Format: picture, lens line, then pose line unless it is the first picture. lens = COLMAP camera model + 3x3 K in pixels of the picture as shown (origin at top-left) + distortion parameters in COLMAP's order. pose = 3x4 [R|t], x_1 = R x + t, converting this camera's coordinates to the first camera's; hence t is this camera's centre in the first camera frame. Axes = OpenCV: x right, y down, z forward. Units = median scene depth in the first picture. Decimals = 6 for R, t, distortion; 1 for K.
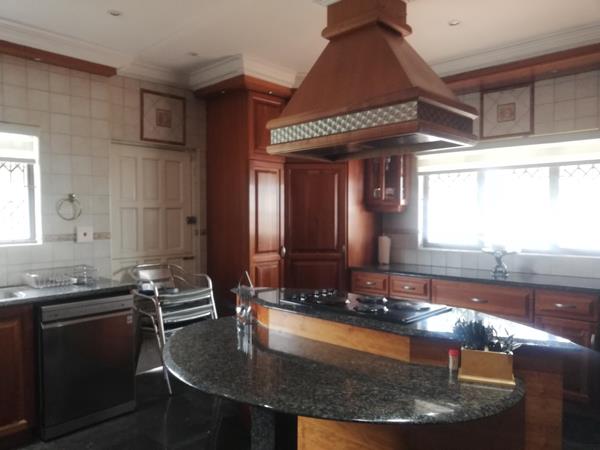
lens RADIAL K [[459.0, 0, 292.7], [0, 459.0, 232.7], [0, 0, 1]] dist [-0.006863, -0.003837]
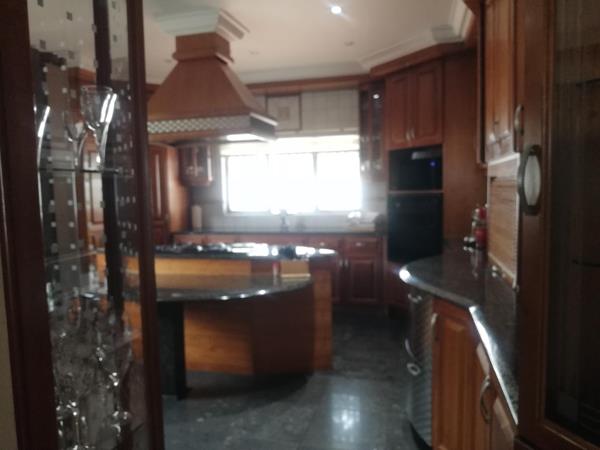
lens RADIAL K [[459.0, 0, 292.7], [0, 459.0, 232.7], [0, 0, 1]] dist [-0.006863, -0.003837]
pose [[0.881227, -0.057340, 0.469203, -0.166312], [0.033514, 0.997696, 0.058981, 0.015733], [-0.471504, -0.036251, 0.881118, -0.229557]]
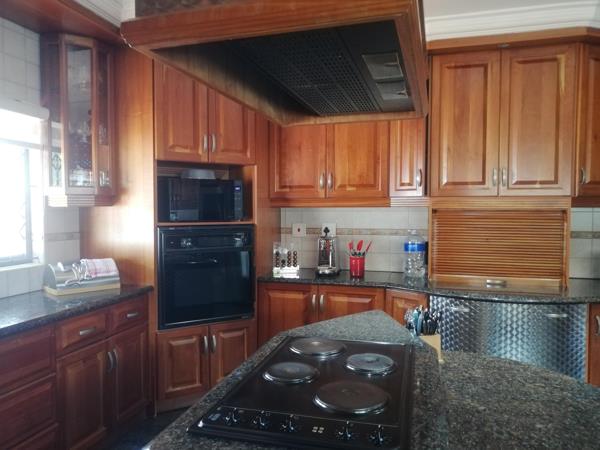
lens RADIAL K [[459.0, 0, 292.7], [0, 459.0, 232.7], [0, 0, 1]] dist [-0.006863, -0.003837]
pose [[-0.481093, -0.028249, 0.876214, -0.181439], [0.033981, 0.998129, 0.050837, -0.023547], [-0.876011, 0.054232, -0.479233, 0.812616]]
